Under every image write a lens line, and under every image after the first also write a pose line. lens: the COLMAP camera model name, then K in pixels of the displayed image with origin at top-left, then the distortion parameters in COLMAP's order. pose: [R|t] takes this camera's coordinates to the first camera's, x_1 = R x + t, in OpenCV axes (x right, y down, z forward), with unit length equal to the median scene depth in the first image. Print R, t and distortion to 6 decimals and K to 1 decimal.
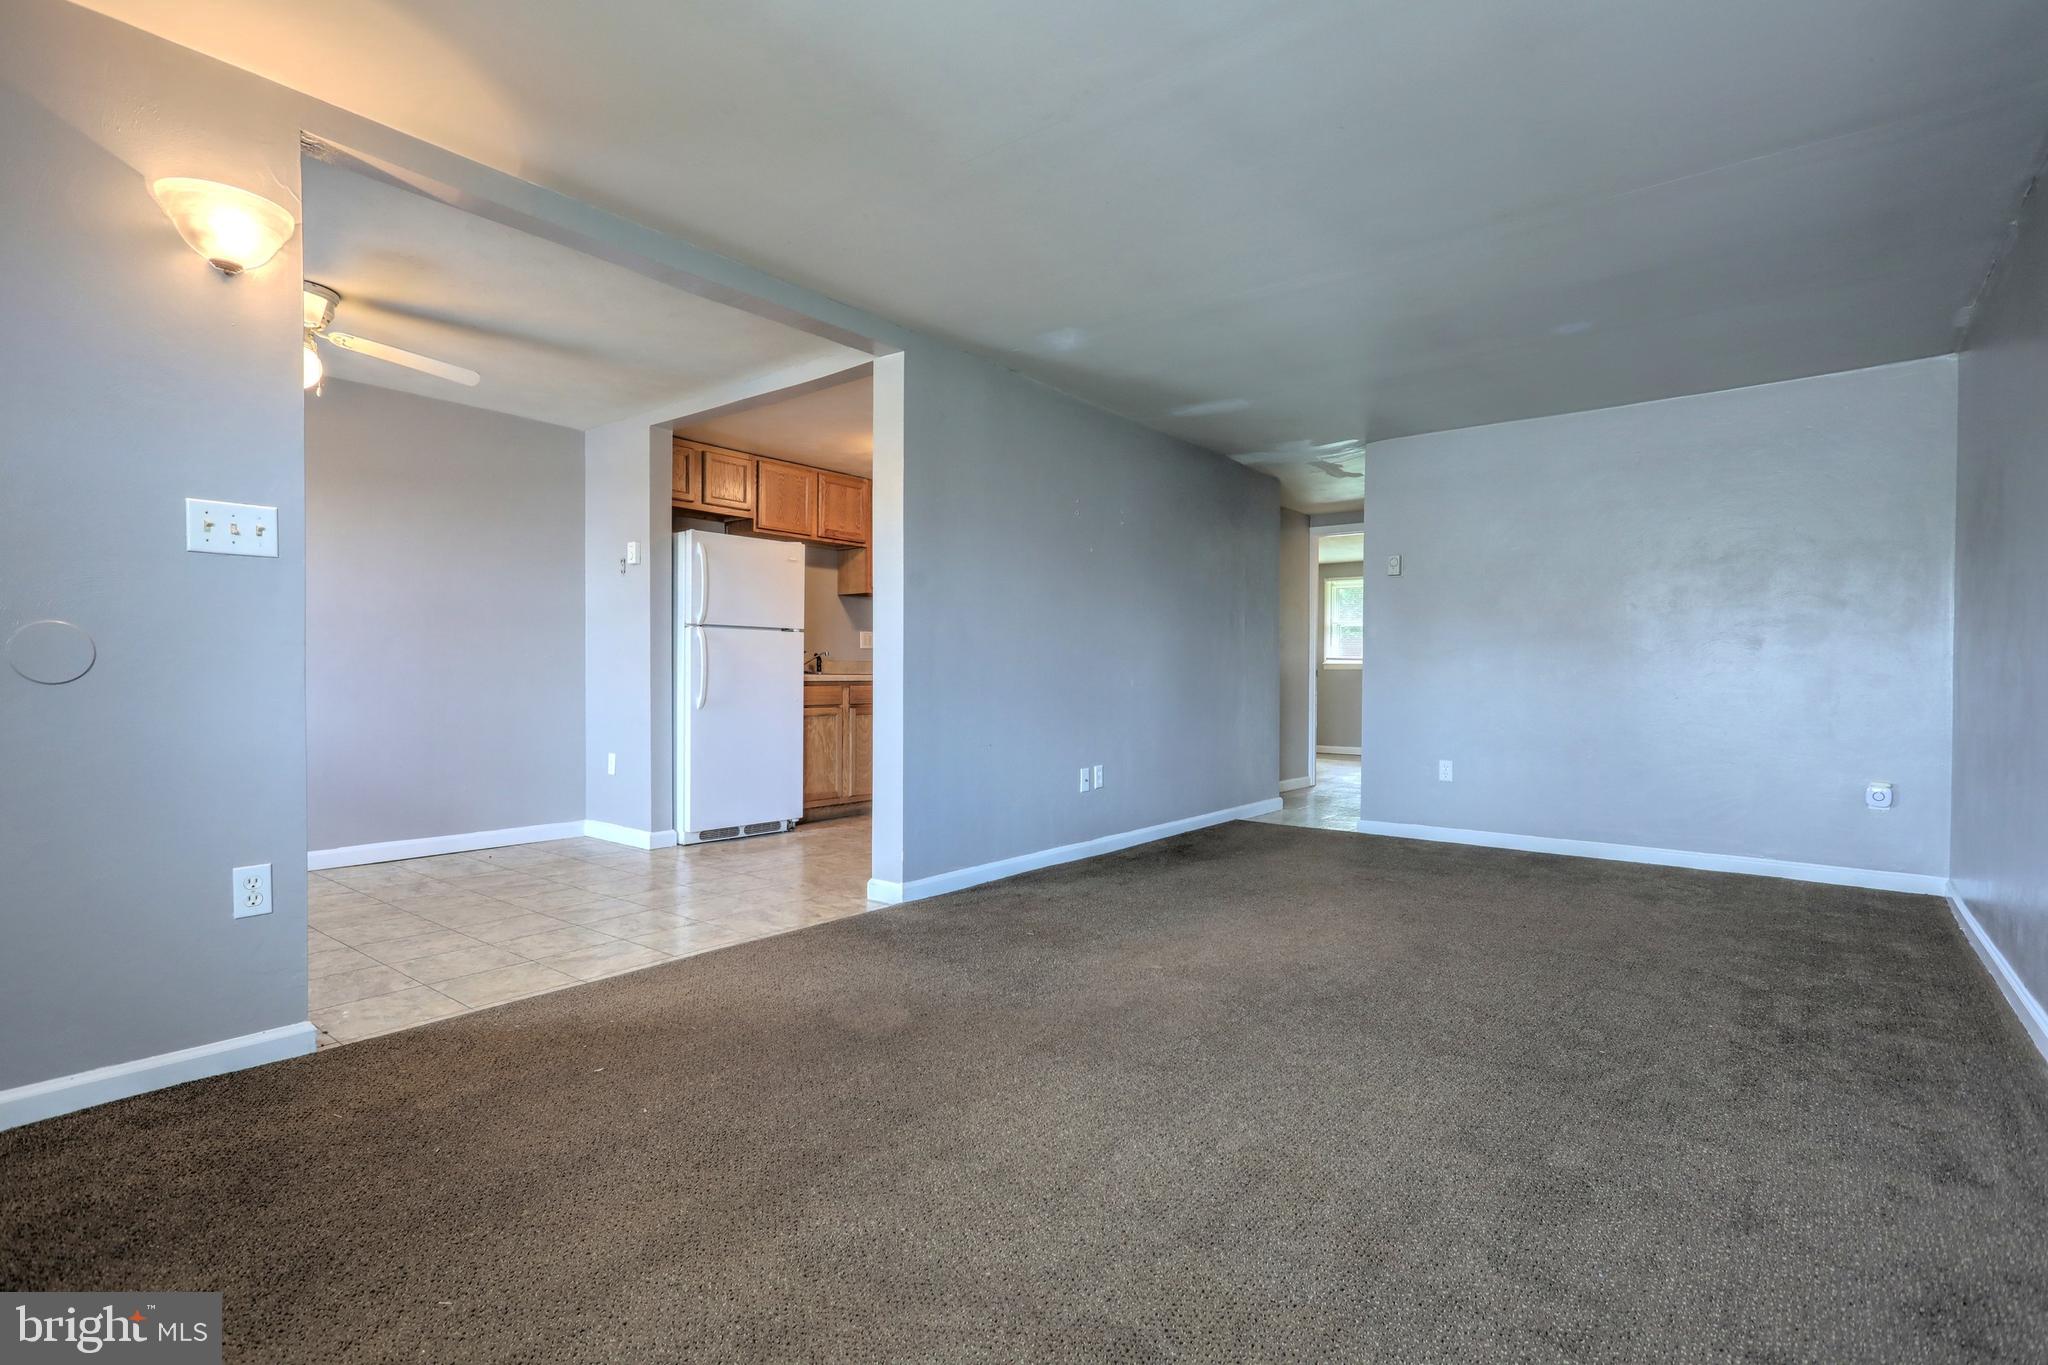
lens RADIAL K [[971.5, 0, 1020.9], [0, 971.5, 679.0], [0, 0, 1]] dist [0.002262, 0.000785]
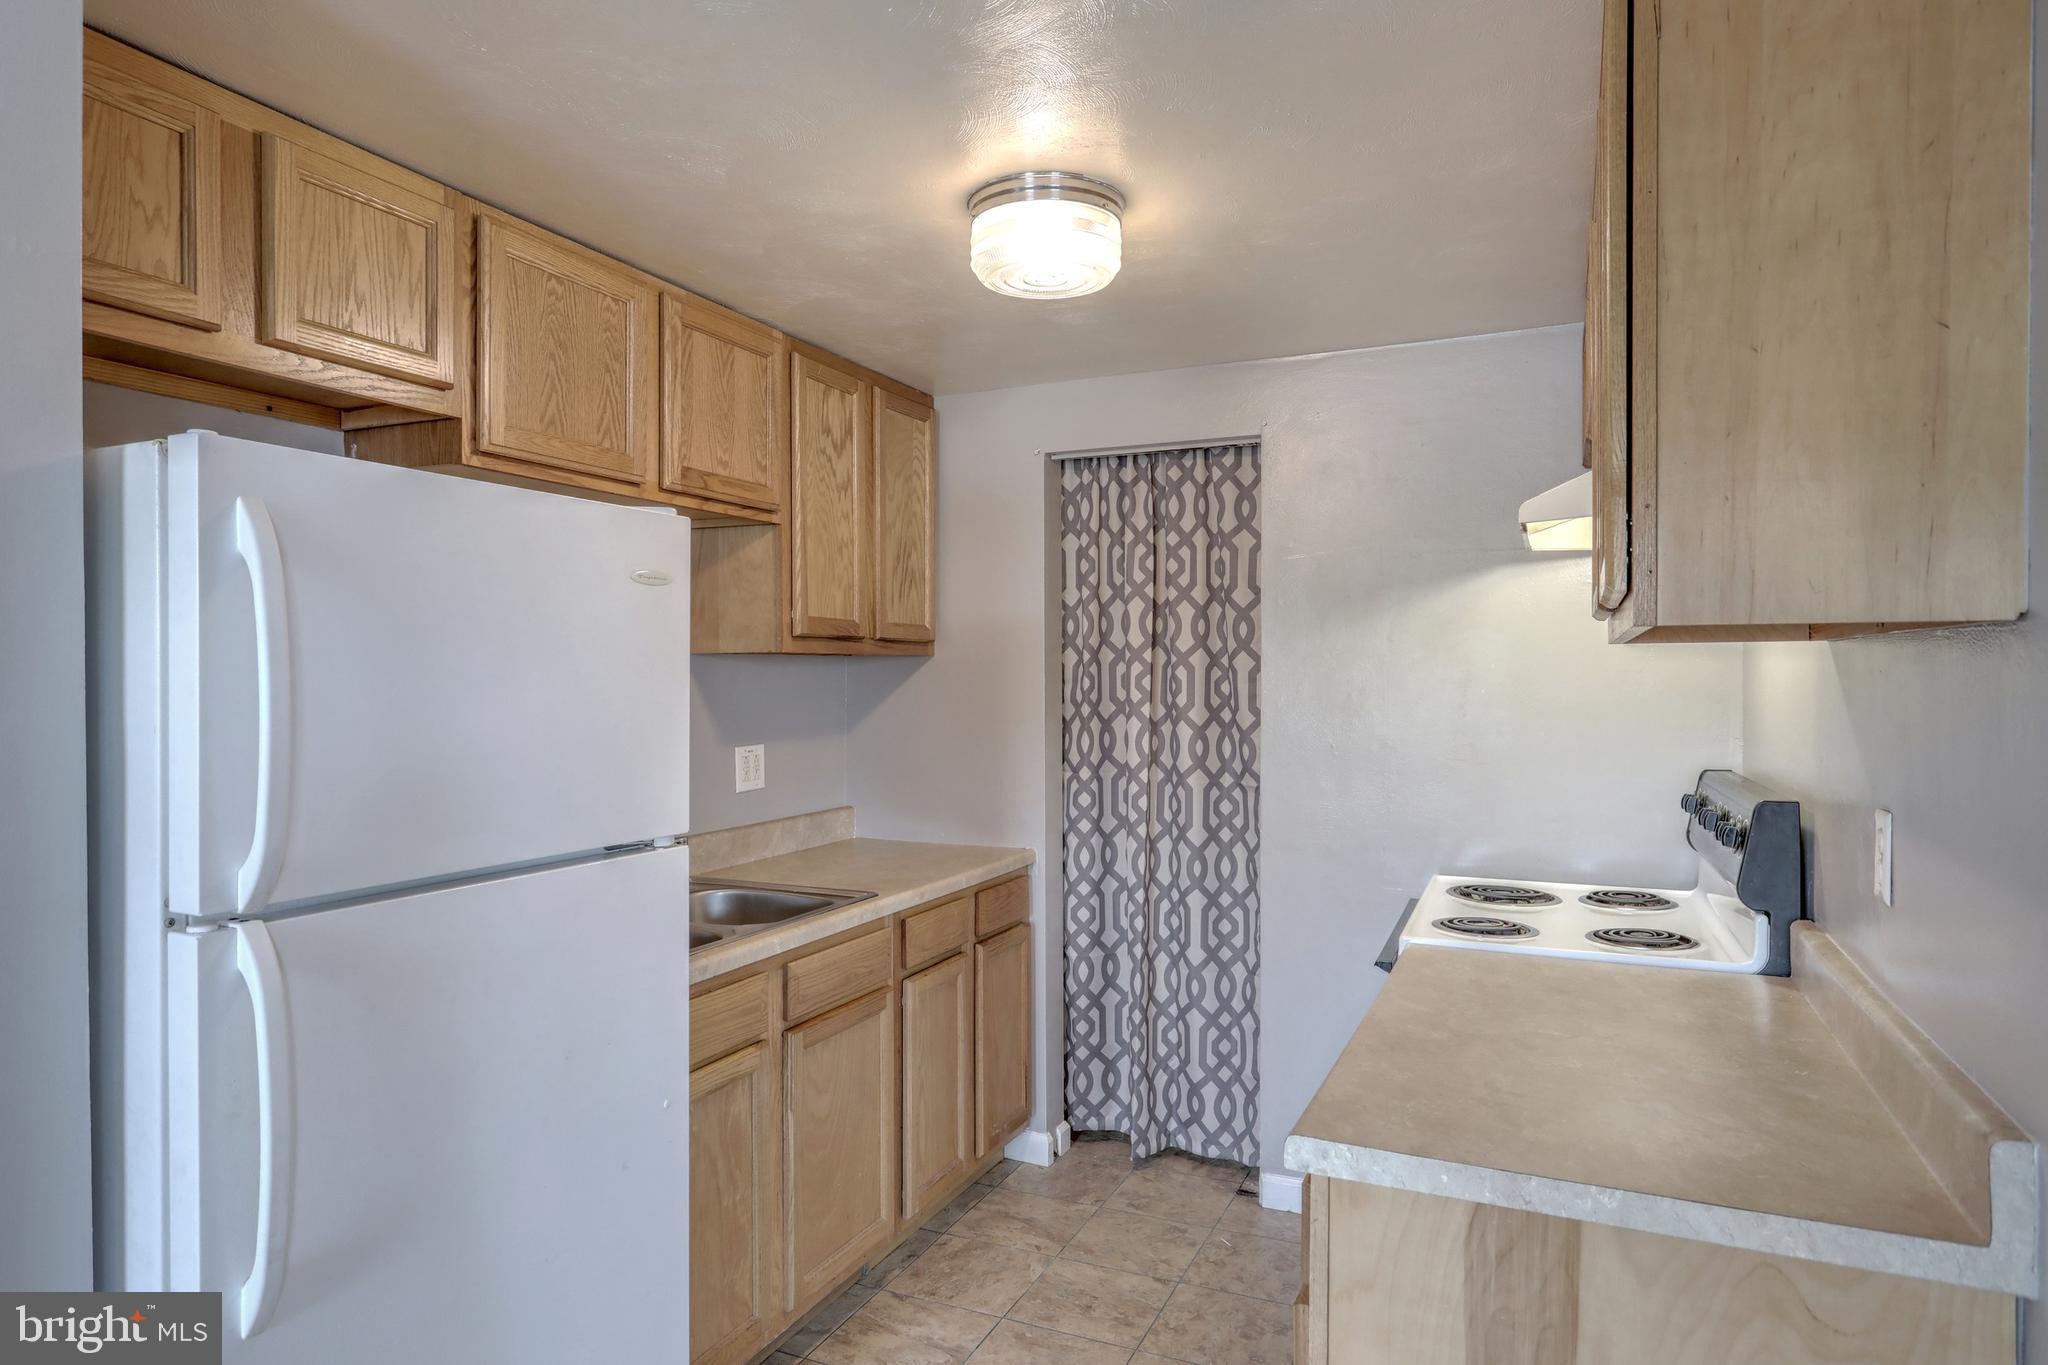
lens RADIAL K [[1211.0, 0, 1027.7], [0, 1211.0, 680.3], [0, 0, 1]] dist [0.005758, 0.003283]
pose [[0.969054, -0.006678, 0.246758, -0.208583], [0.006624, 0.999978, 0.001047, -0.090234], [-0.246760, 0.000620, 0.969076, 0.632576]]
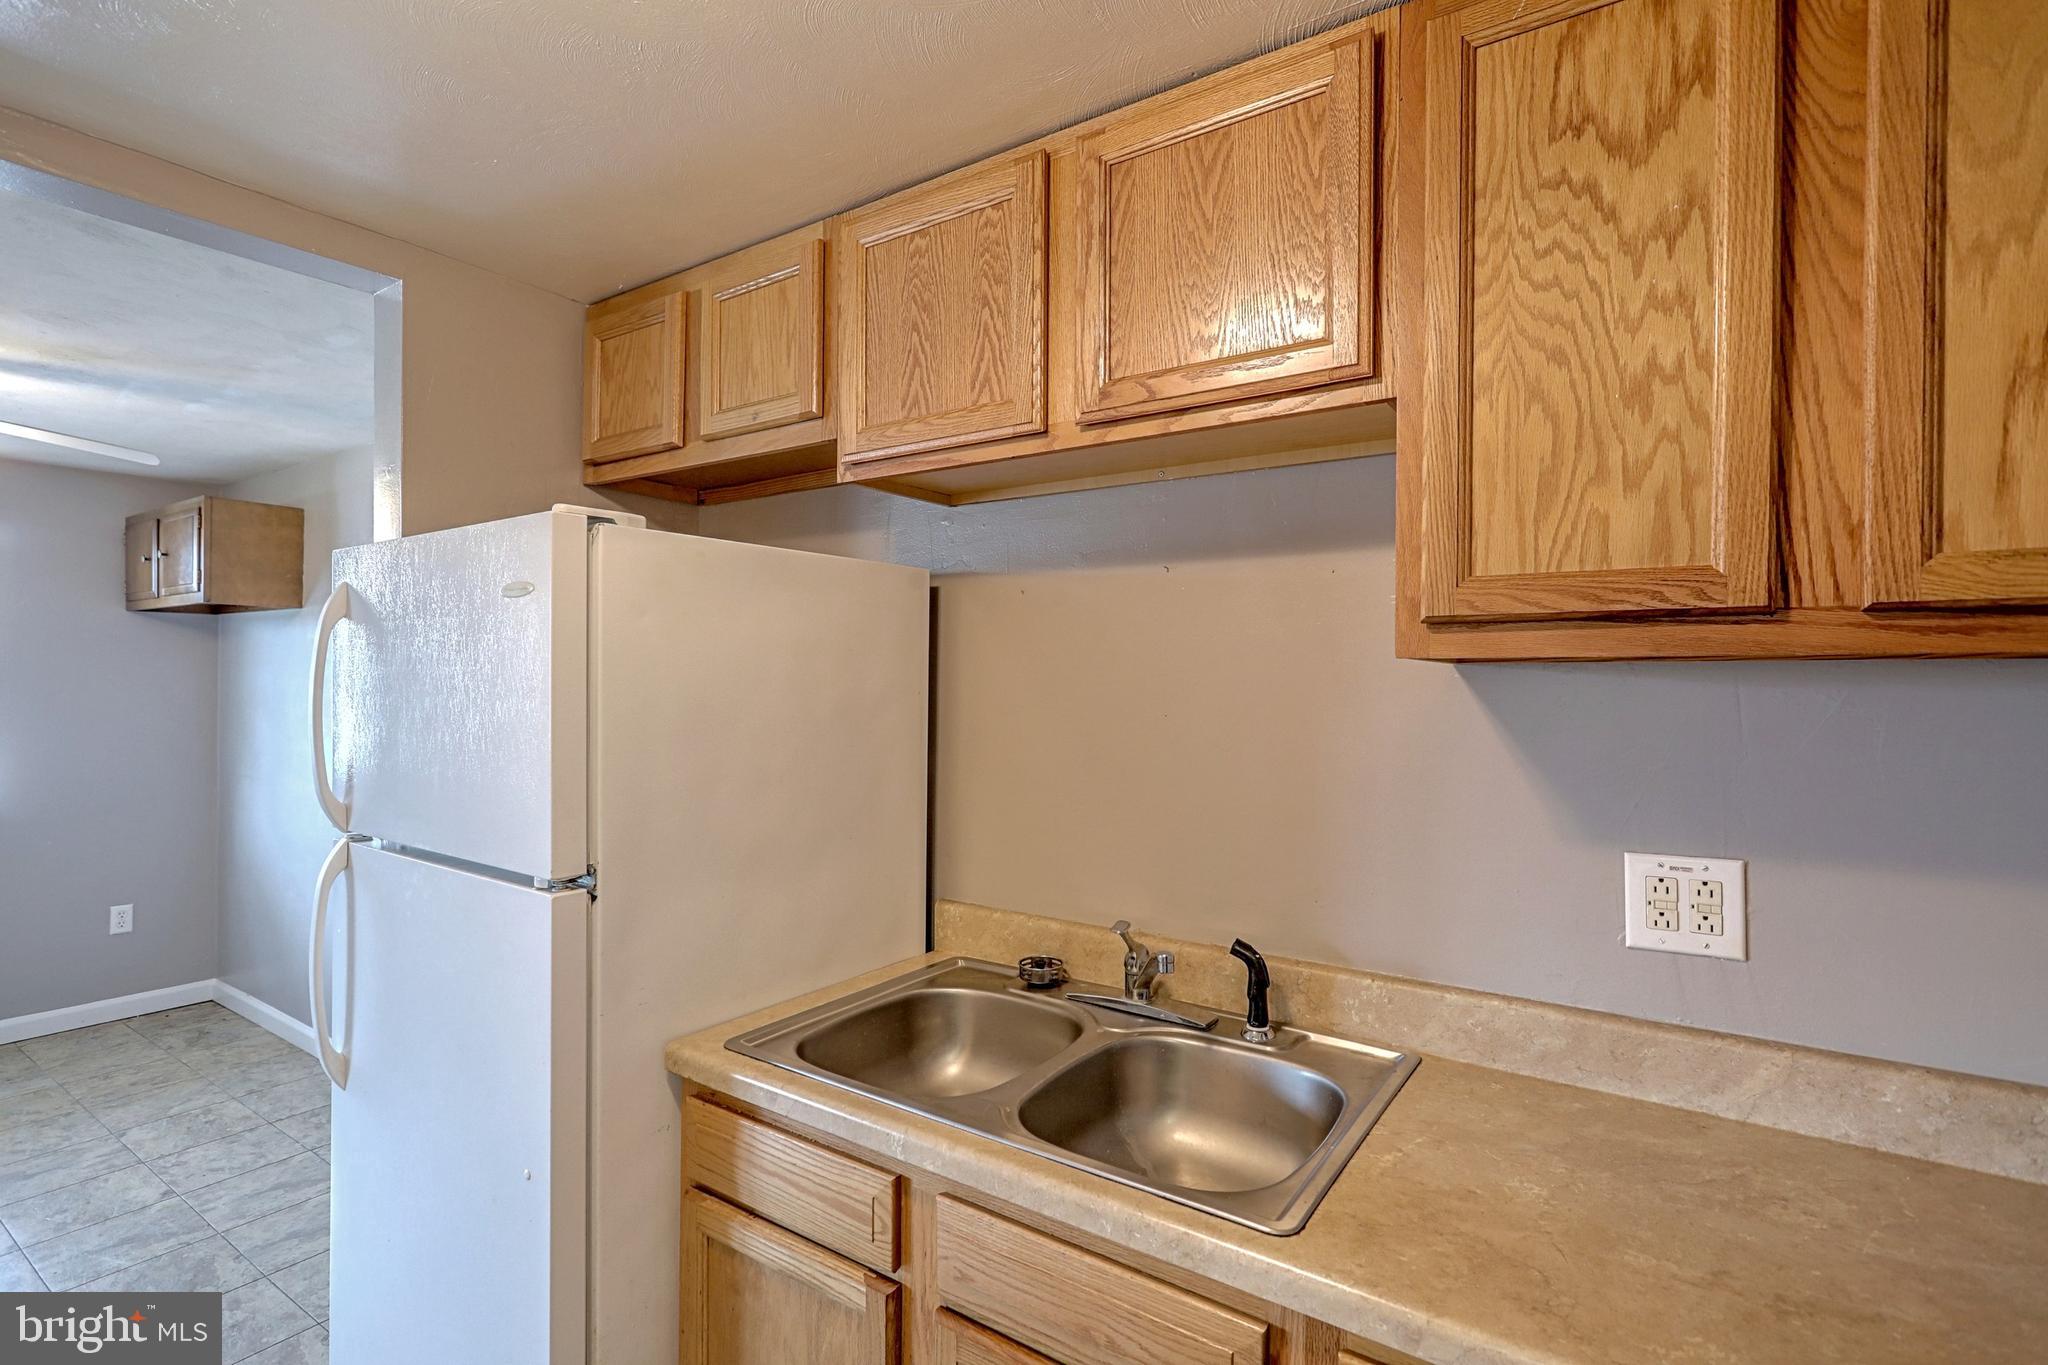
lens RADIAL K [[971.5, 0, 1017.4], [0, 971.5, 677.7], [0, 0, 1]] dist [0.002262, 0.000785]
pose [[0.063372, -0.007858, -0.997959, 0.012536], [-0.012965, 0.999878, -0.008696, -0.095412], [0.997906, 0.013490, 0.063262, 1.063607]]
